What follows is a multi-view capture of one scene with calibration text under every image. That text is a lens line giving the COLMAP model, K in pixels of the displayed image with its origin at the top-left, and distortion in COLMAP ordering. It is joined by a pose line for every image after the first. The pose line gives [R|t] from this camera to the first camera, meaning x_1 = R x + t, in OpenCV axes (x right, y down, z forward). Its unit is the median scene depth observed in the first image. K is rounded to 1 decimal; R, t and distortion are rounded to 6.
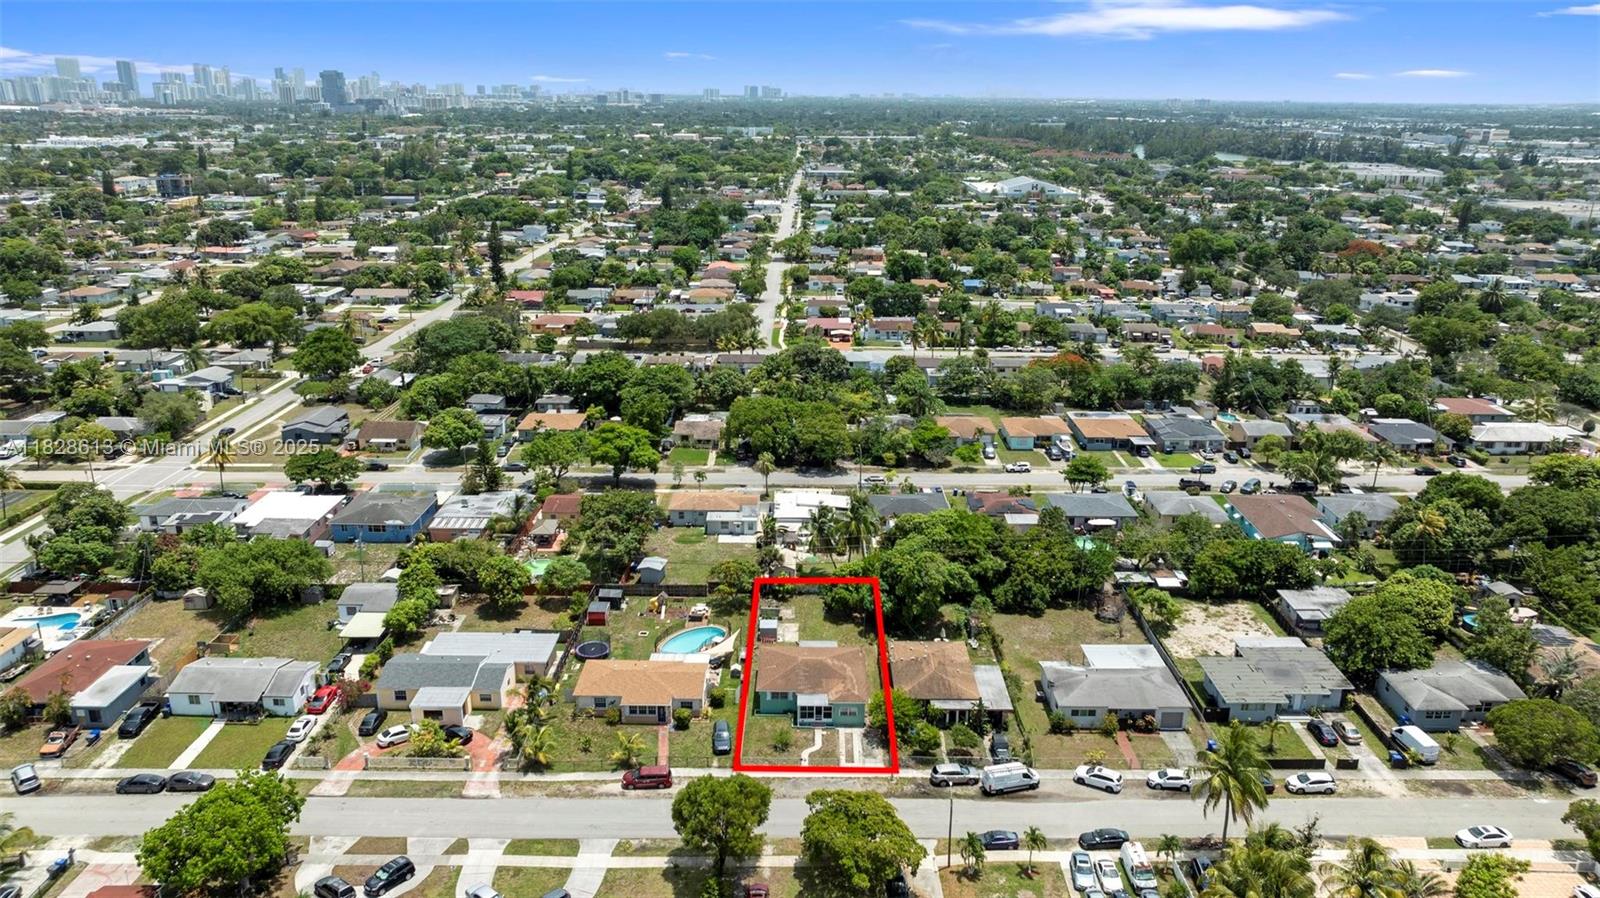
lens RADIAL K [[1132.0, 0, 800.0], [0, 1132.0, 449.0], [0, 0, 1]] dist [-0.012117, -0.007685]
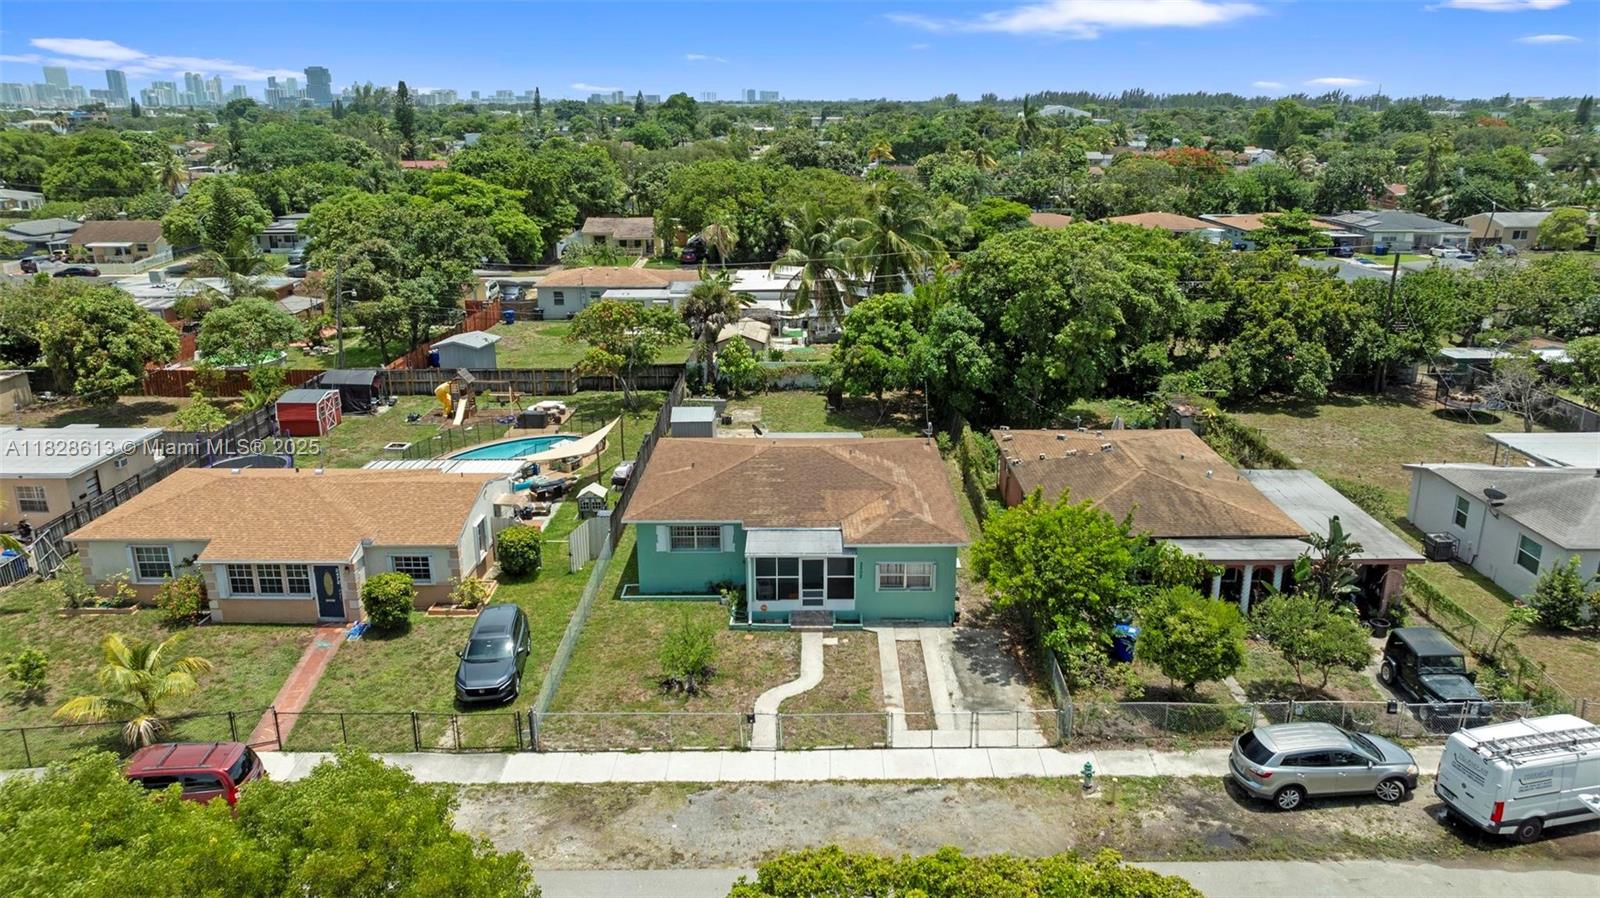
lens RADIAL K [[1132.0, 0, 800.0], [0, 1132.0, 449.0], [0, 0, 1]] dist [-0.012117, -0.007685]
pose [[0.999931, -0.011619, -0.001972, 0.012726], [0.011601, 0.999891, -0.009100, 0.181313], [0.002077, 0.009077, 0.999957, 0.619418]]
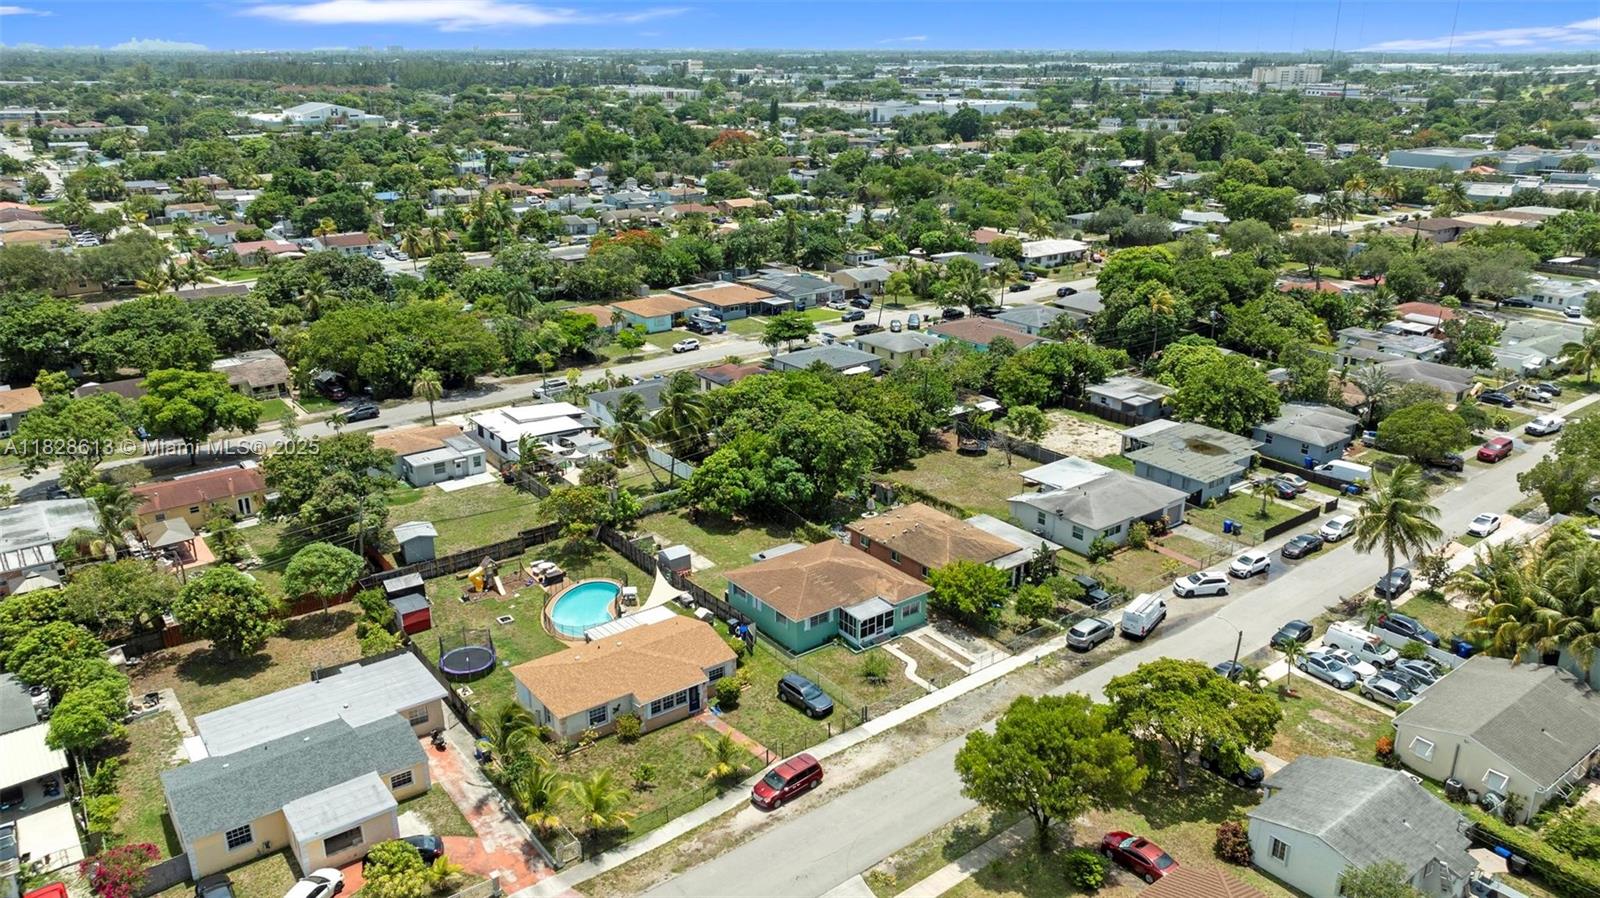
lens RADIAL K [[1149.8, 0, 800.0], [0, 1149.8, 449.0], [0, 0, 1]] dist [-0.010221, -0.003678]
pose [[0.788073, -0.209646, 0.578782, -0.390104], [0.190375, 0.977131, 0.094720, 0.040671], [-0.585404, 0.035540, 0.809962, 0.392020]]
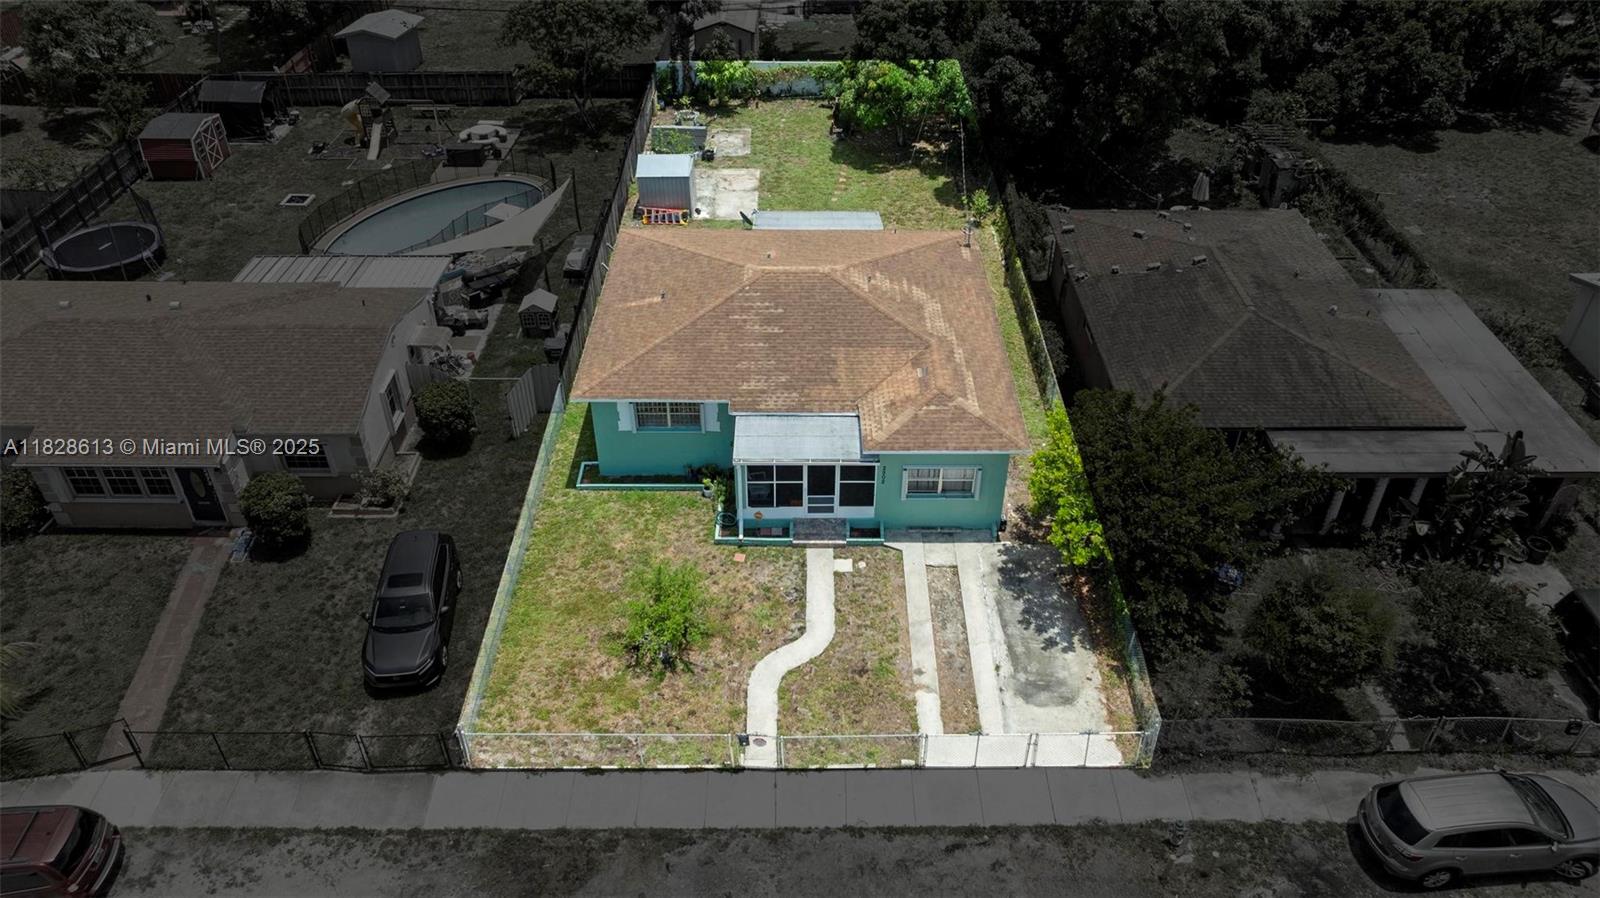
lens RADIAL K [[1144.1, 0, 800.0], [0, 1144.1, 449.0], [0, 0, 1]] dist [-0.036052, 0.038281]
pose [[0.999959, -0.008721, 0.002464, 0.010318], [0.007394, 0.942367, 0.334500, 0.128967], [-0.005239, -0.334468, 0.942393, 0.699611]]
